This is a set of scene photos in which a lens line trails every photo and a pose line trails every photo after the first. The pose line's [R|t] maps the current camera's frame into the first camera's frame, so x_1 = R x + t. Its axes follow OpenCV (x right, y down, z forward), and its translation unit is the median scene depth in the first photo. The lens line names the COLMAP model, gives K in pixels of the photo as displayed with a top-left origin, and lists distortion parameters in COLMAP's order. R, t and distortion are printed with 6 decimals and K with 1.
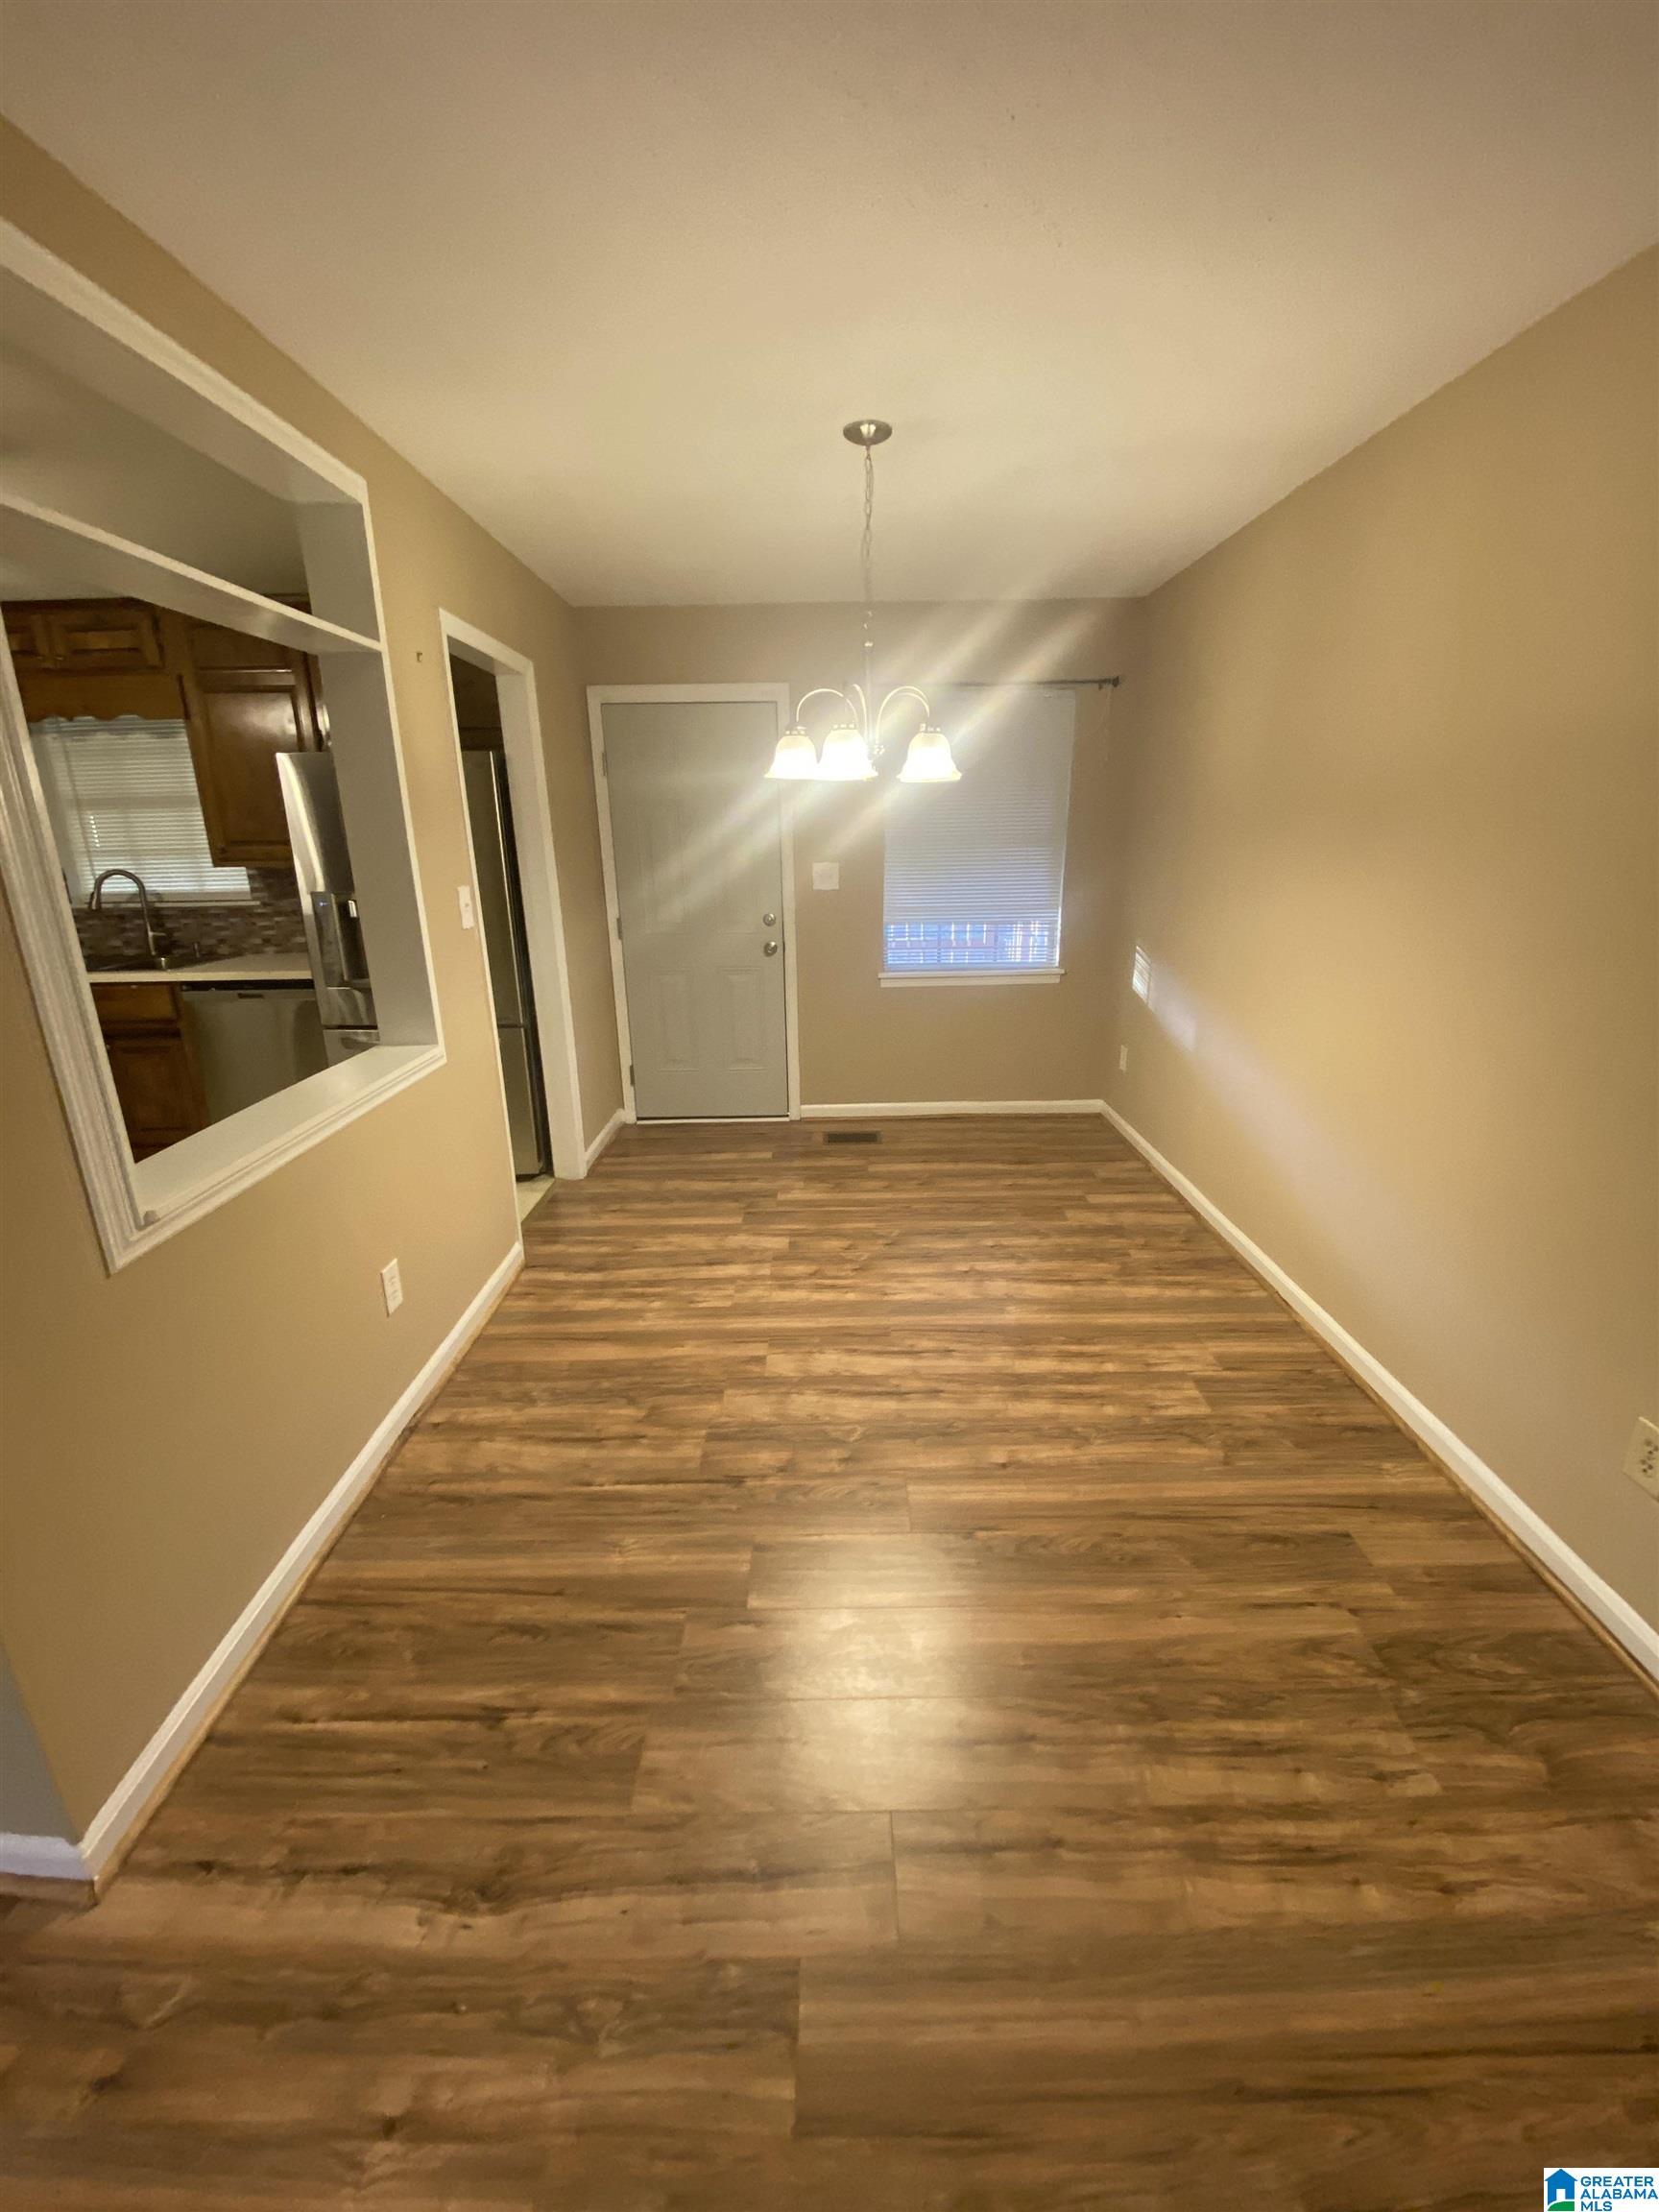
lens RADIAL K [[893.8, 0, 824.9], [0, 893.8, 1107.0], [0, 0, 1]] dist [0.019497, -0.020729]
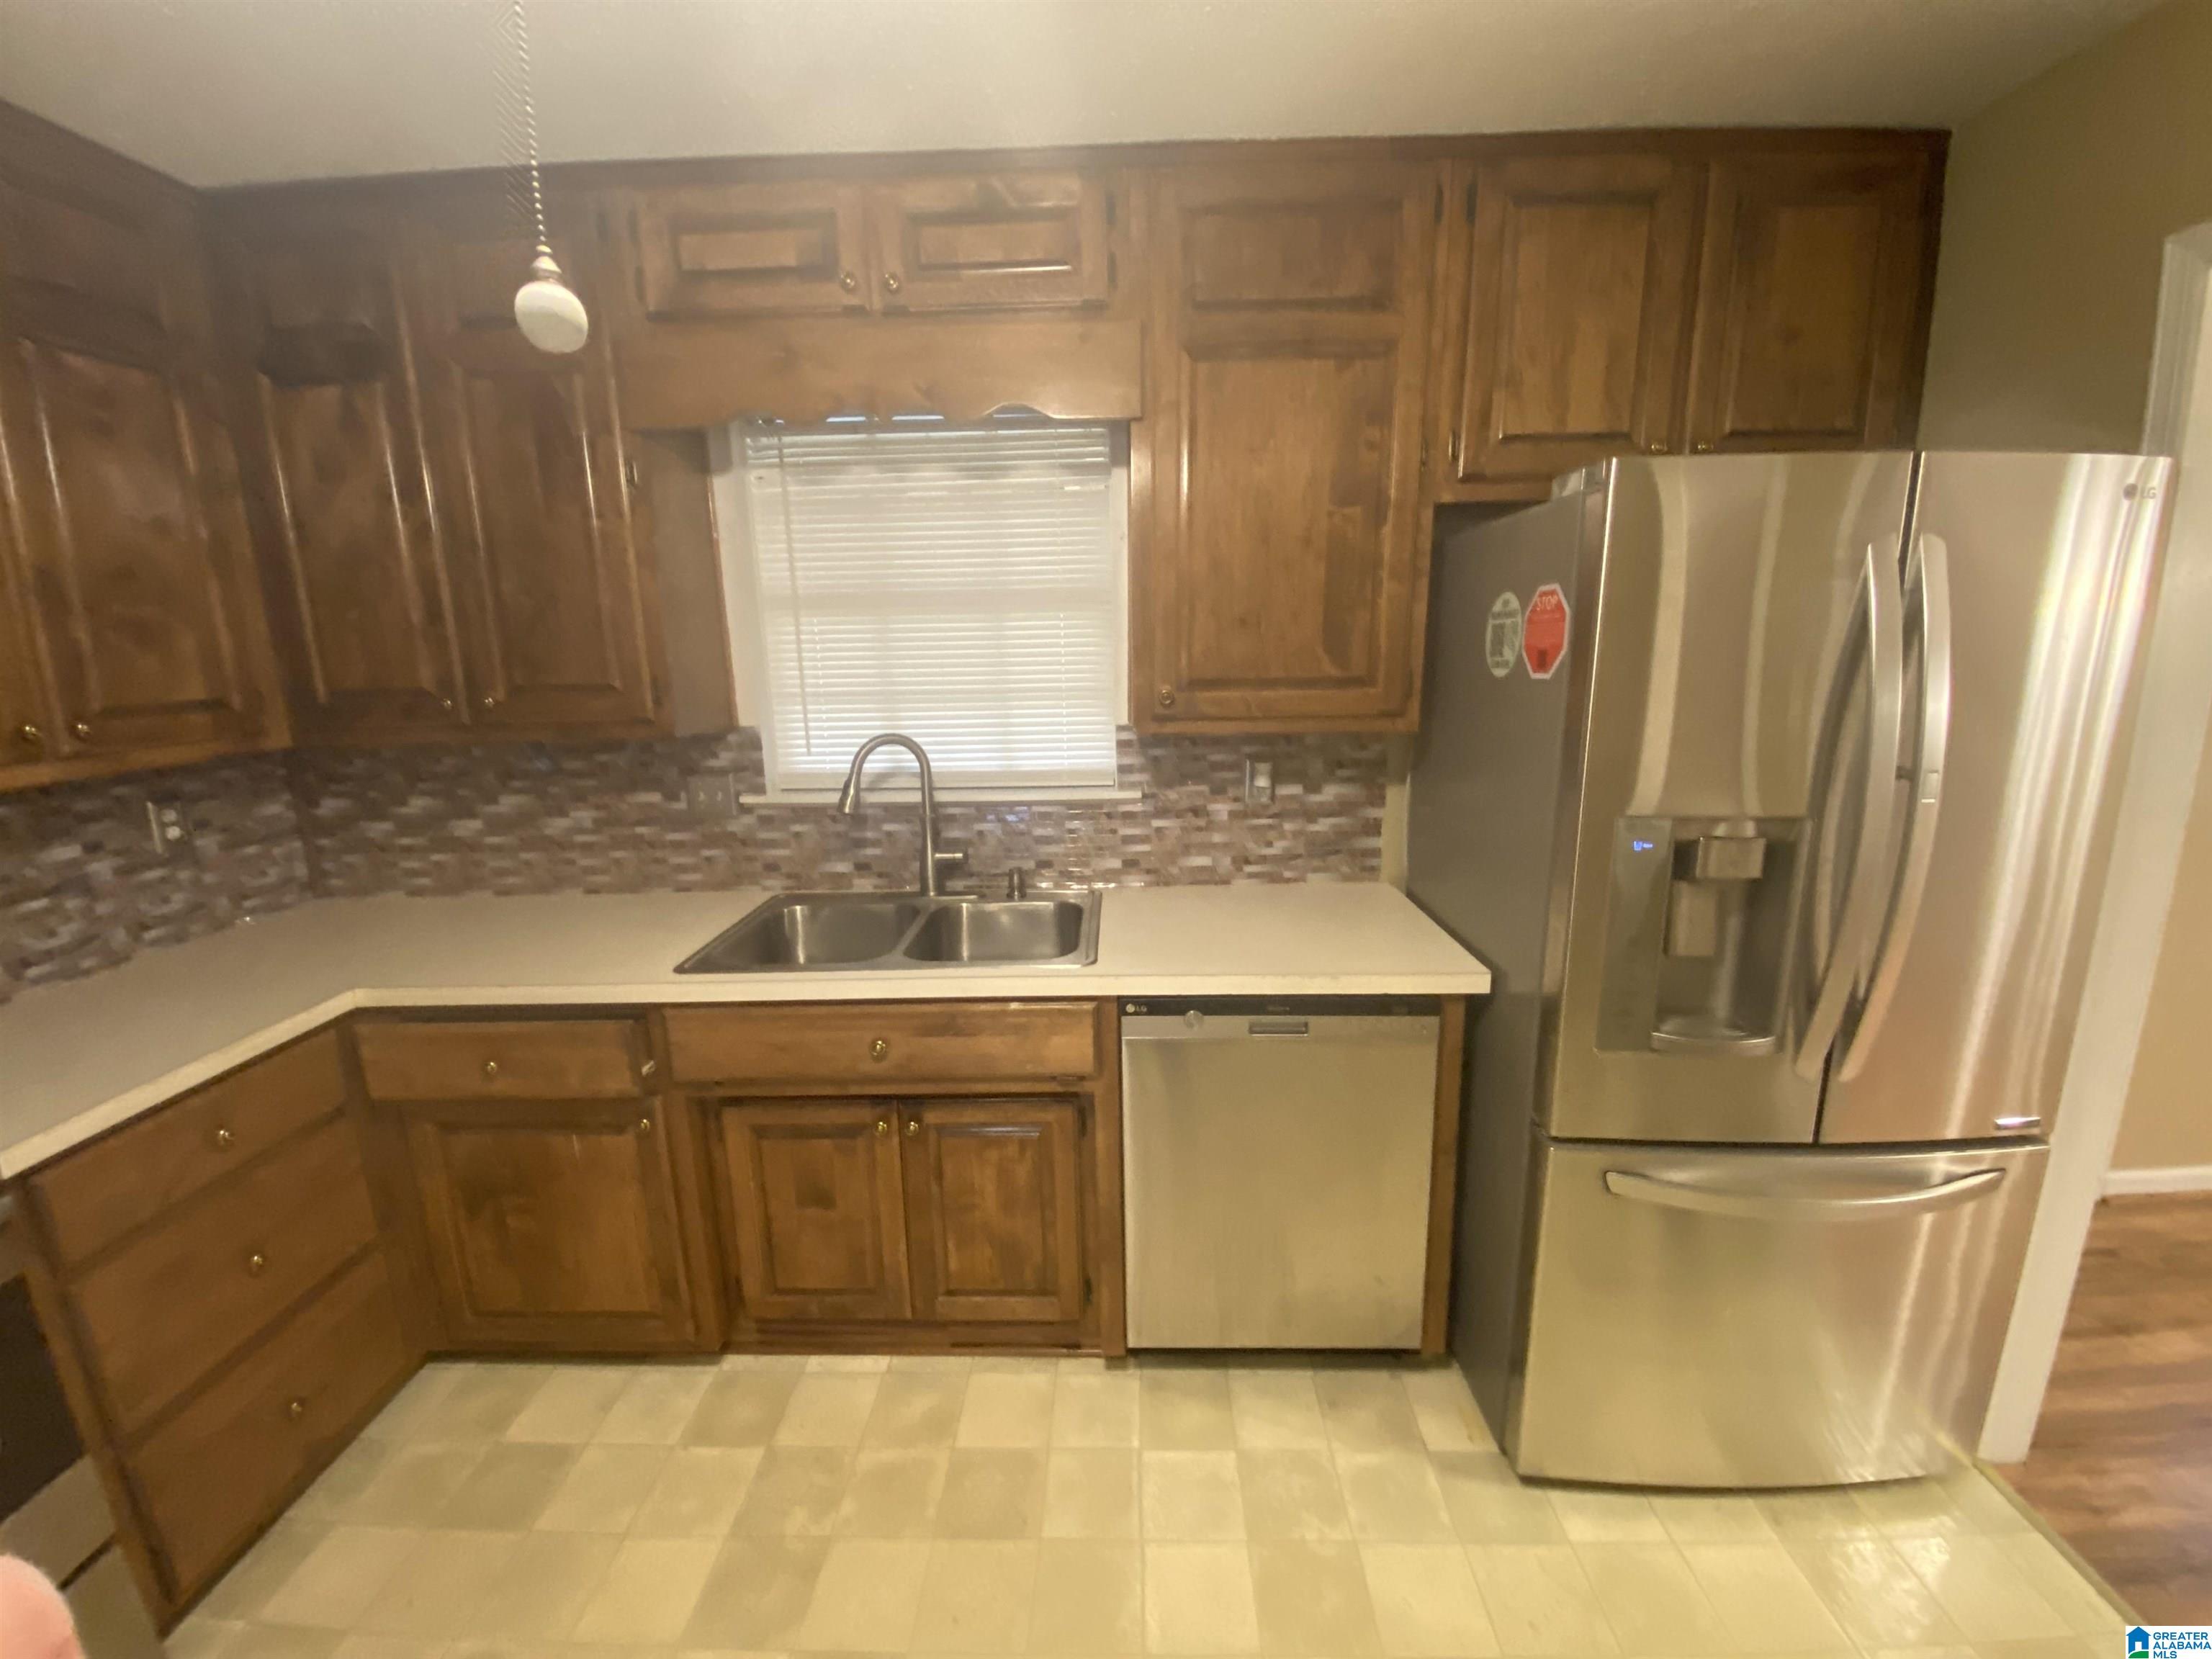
lens RADIAL K [[889.2, 0, 1104.7], [0, 889.2, 829.0], [0, 0, 1]] dist [0.030621, -0.026406]
pose [[0.999690, 0.002103, -0.024791, -0.653479], [-0.004380, 0.995735, -0.092156, -0.165111], [0.024492, 0.092236, 0.995436, 0.512474]]
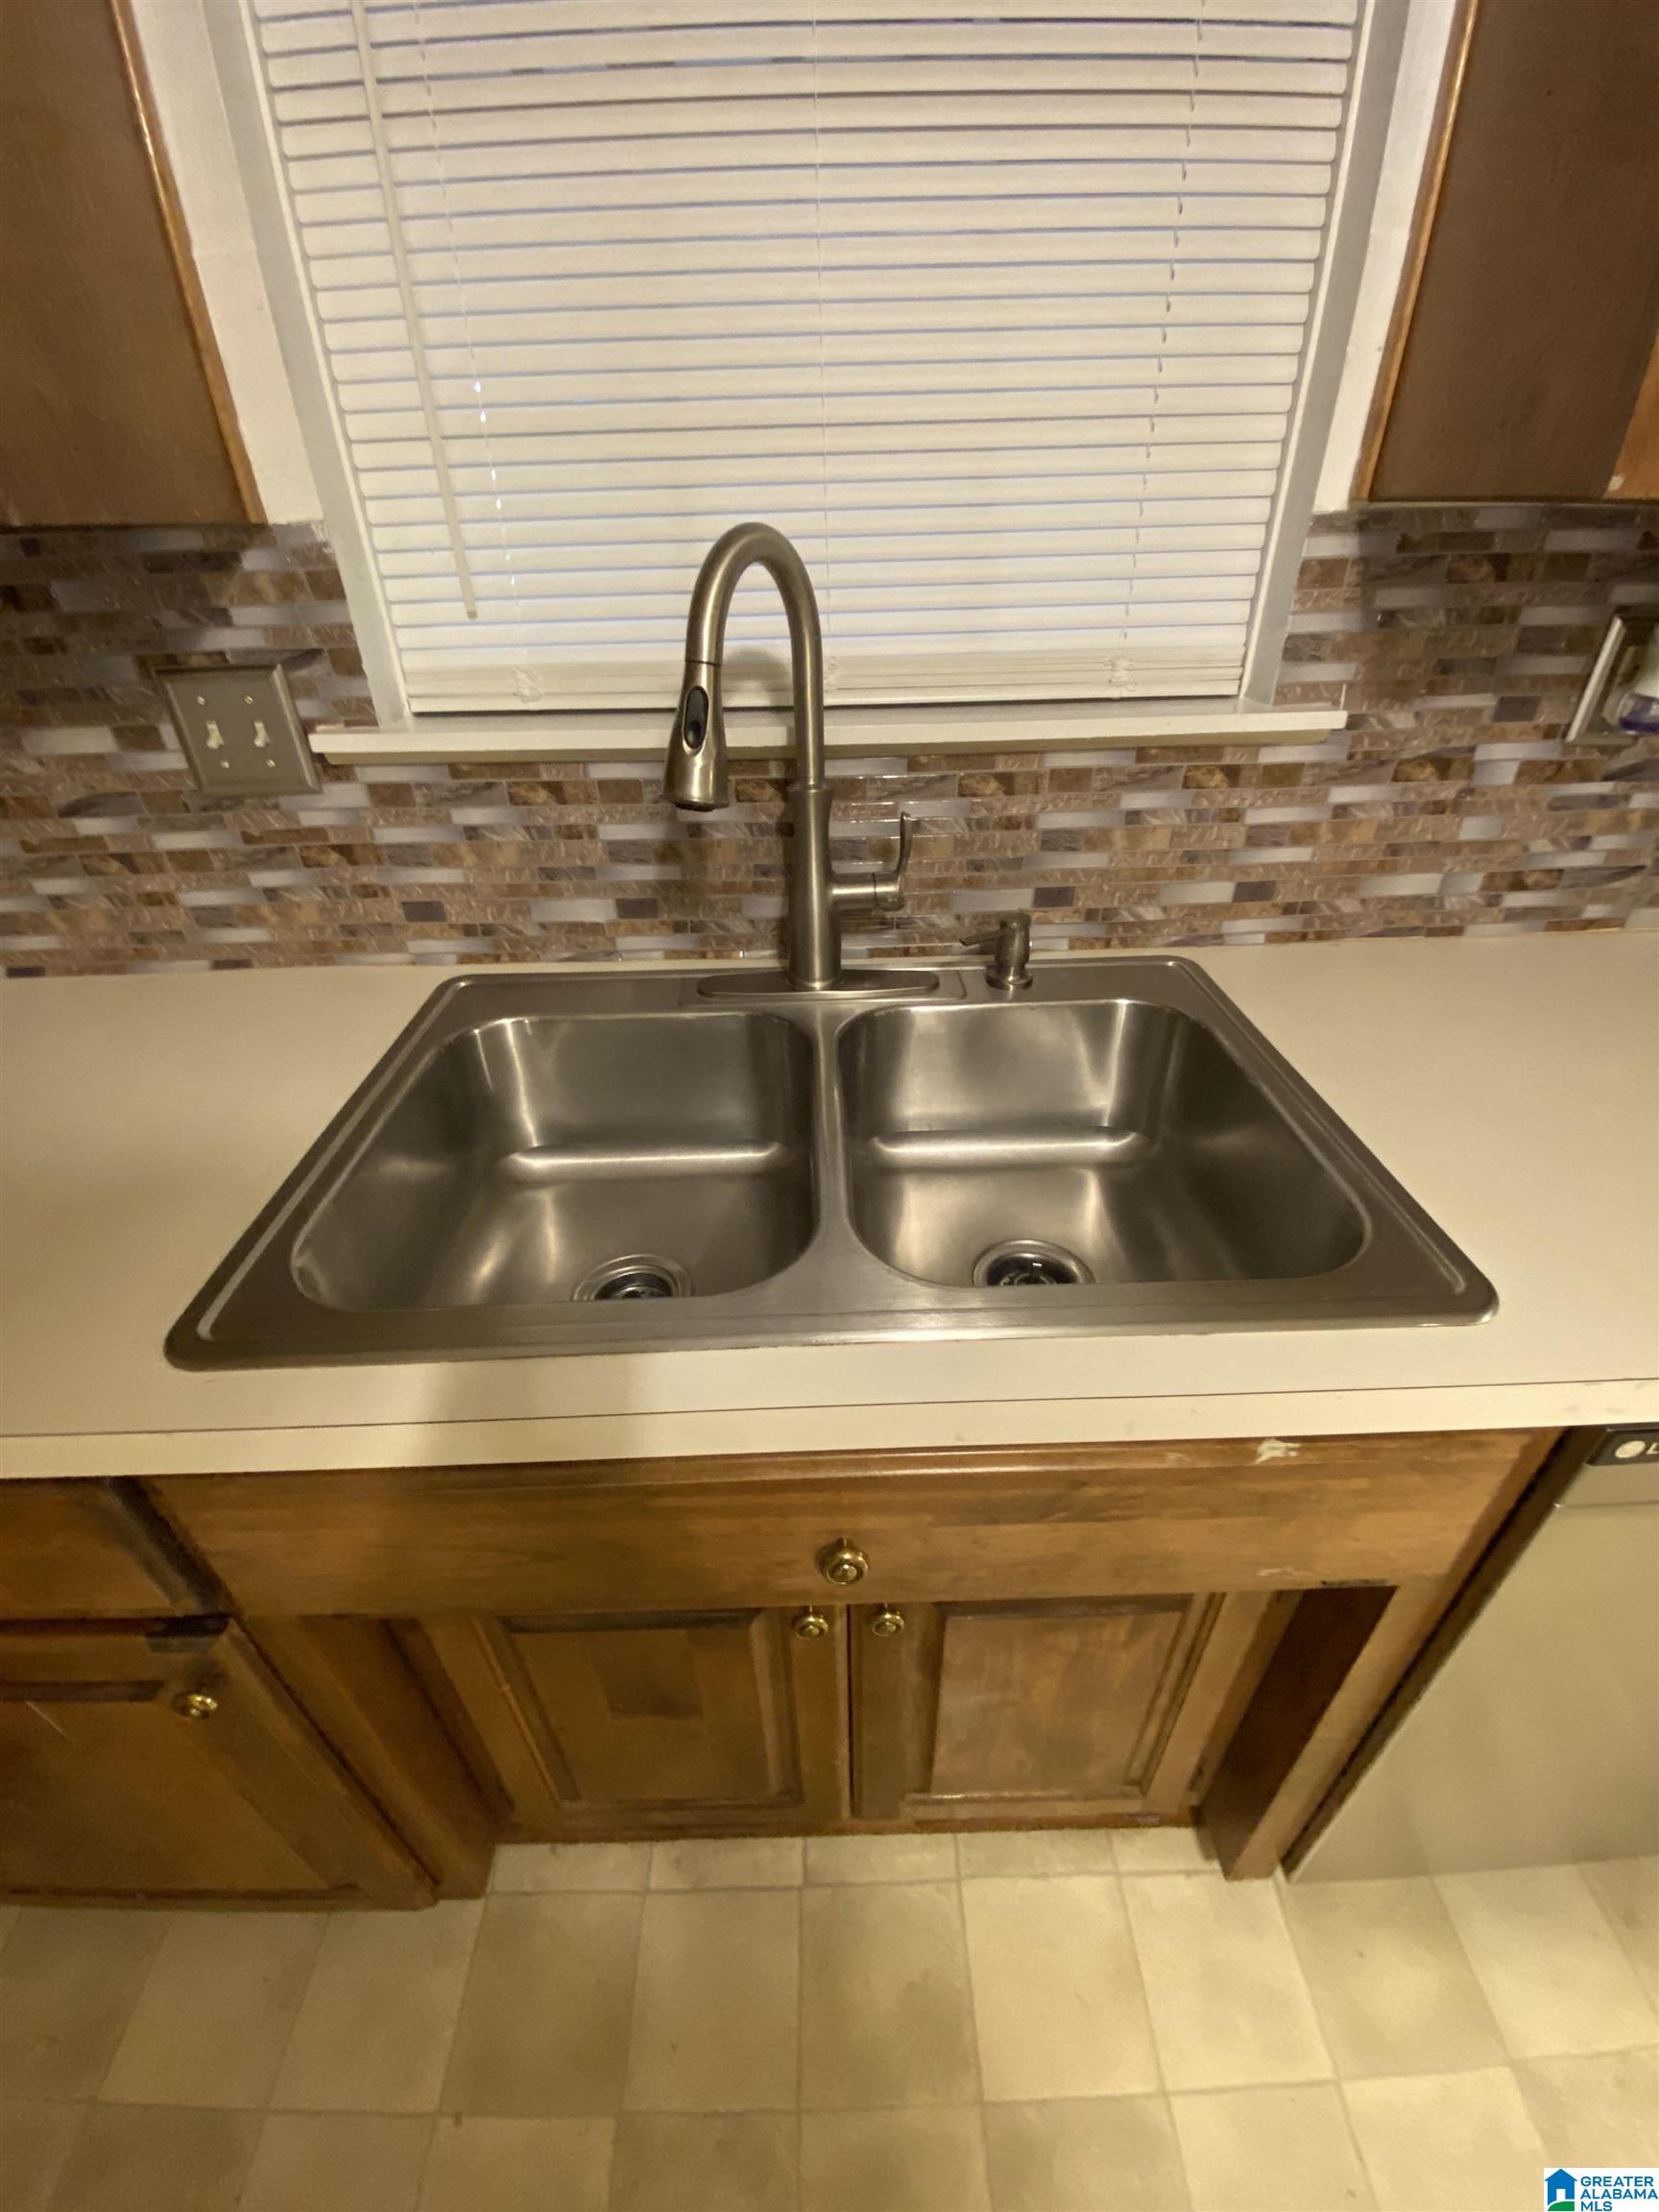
lens RADIAL K [[893.8, 0, 824.9], [0, 893.8, 1107.0], [0, 0, 1]] dist [0.019497, -0.020729]
pose [[0.999803, -0.013835, 0.014241, -0.768298], [0.009408, 0.961742, 0.273795, -0.205111], [-0.017484, -0.273607, 0.961683, 0.806829]]
